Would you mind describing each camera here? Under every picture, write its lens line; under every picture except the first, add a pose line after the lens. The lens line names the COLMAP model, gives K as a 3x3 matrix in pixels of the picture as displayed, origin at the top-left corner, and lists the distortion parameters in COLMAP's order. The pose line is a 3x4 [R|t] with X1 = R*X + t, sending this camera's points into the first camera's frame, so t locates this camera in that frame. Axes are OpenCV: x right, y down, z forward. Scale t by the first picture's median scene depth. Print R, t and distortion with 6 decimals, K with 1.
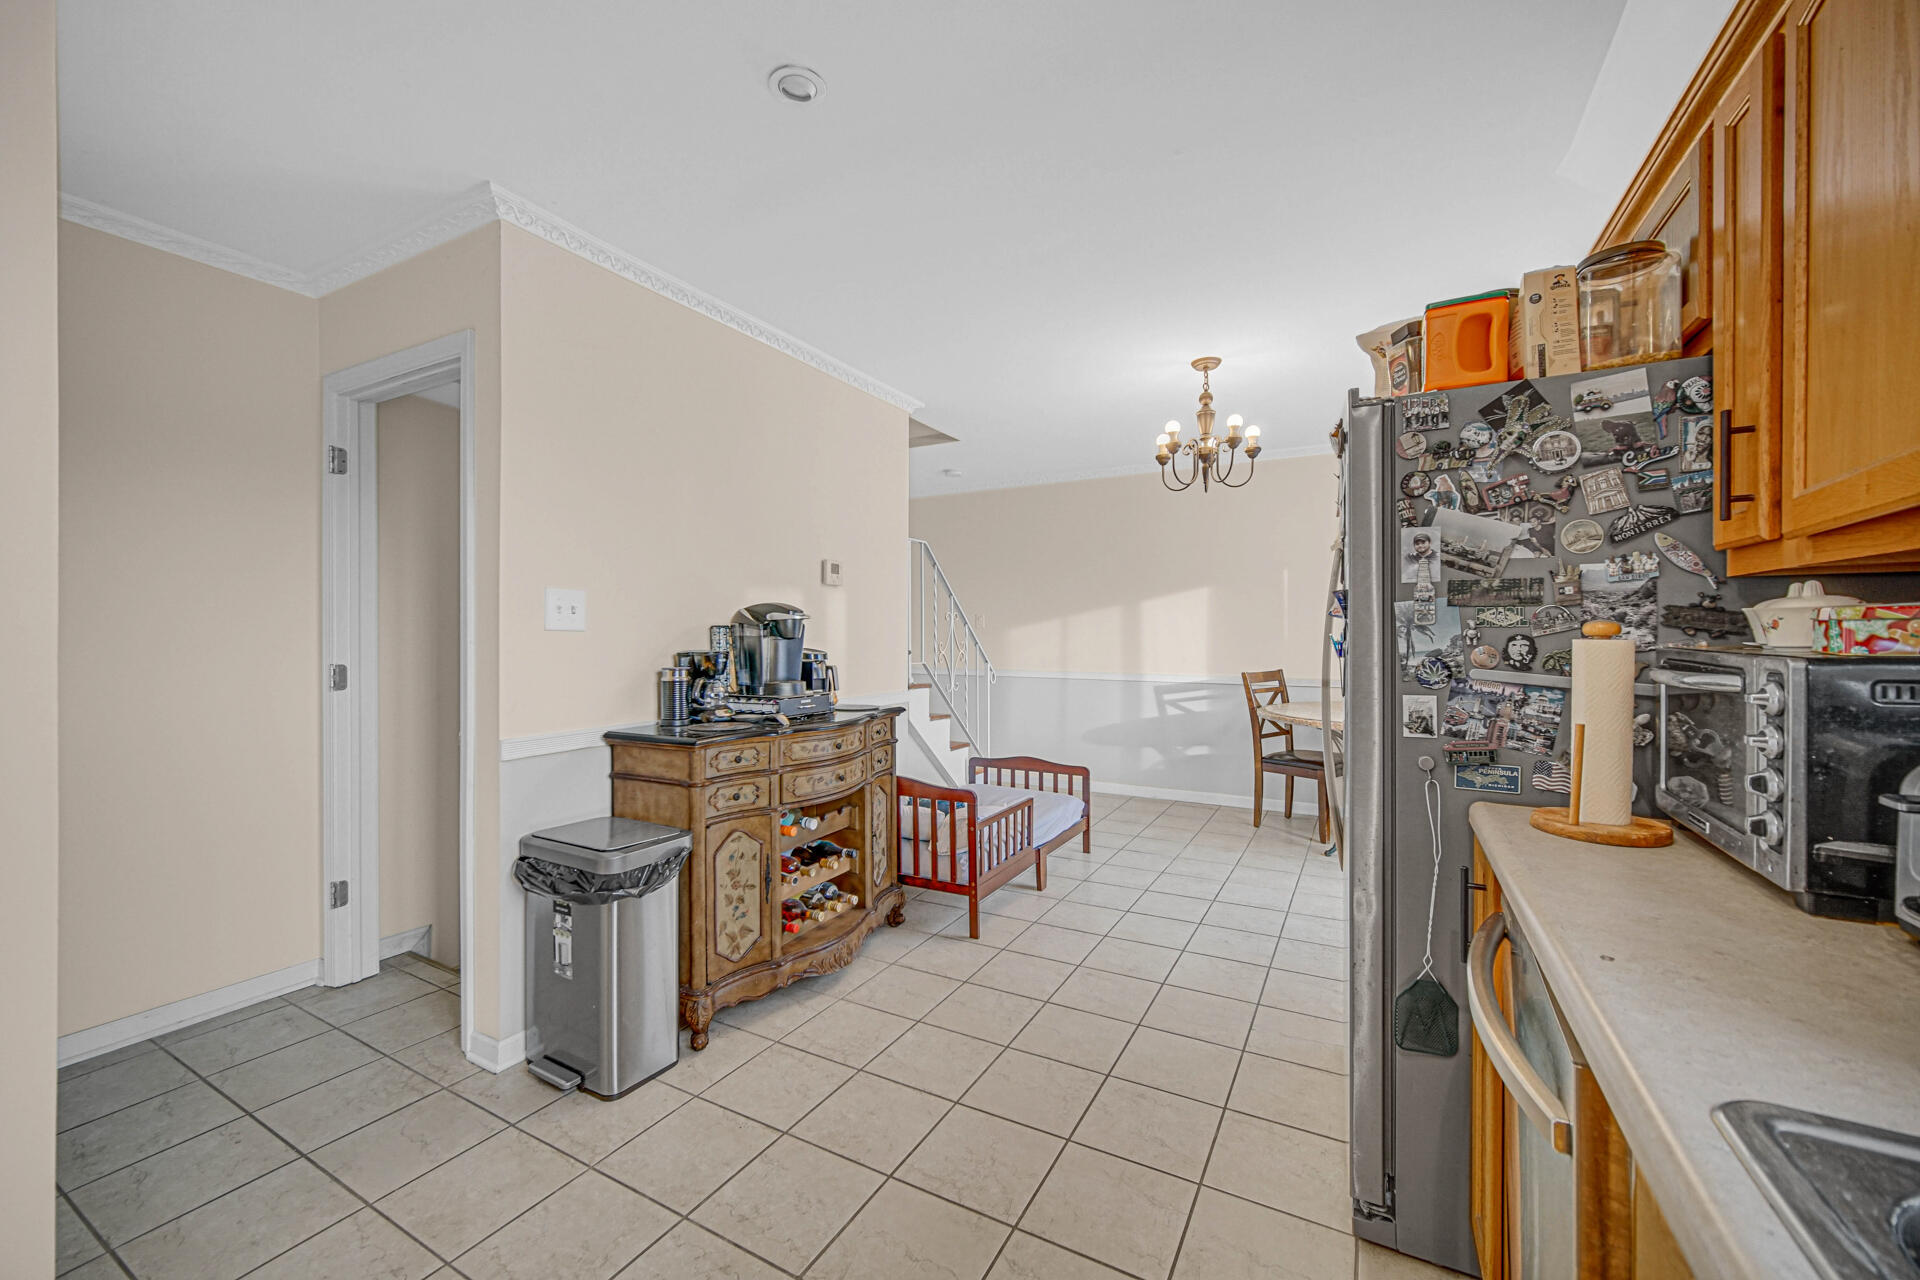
lens RADIAL K [[761.4, 0, 955.0], [0, 761.4, 646.2], [0, 0, 1]] dist [-0.010297, -0.000066]
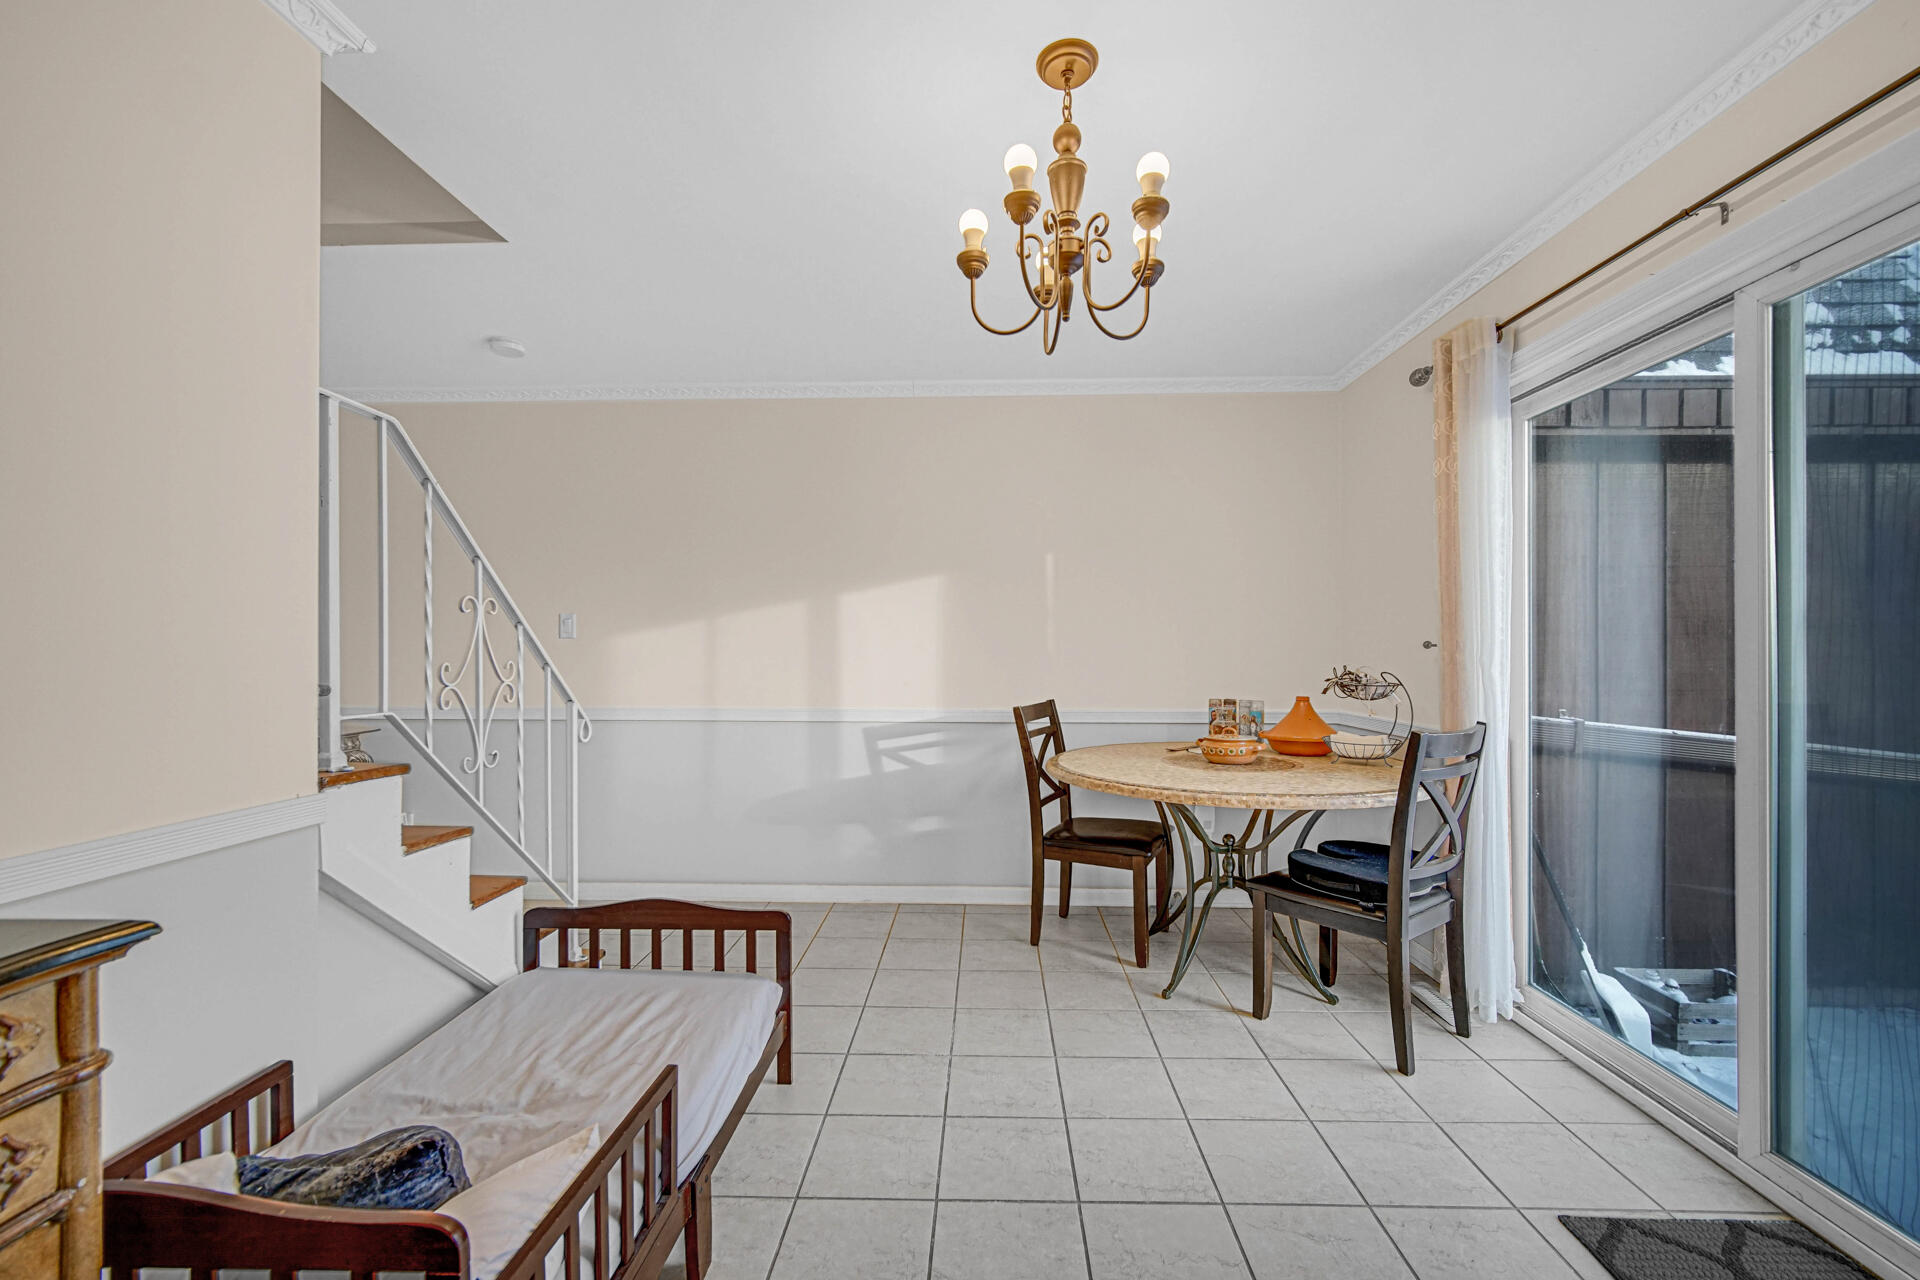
lens RADIAL K [[961.8, 0, 1018.6], [0, 961.8, 641.4], [0, 0, 1]] dist [-0.001530, -0.000156]
pose [[0.896694, 0.003420, 0.442638, 0.030577], [0.008054, 0.999679, -0.024039, -0.001112], [-0.442578, 0.025120, 0.896378, 0.354450]]
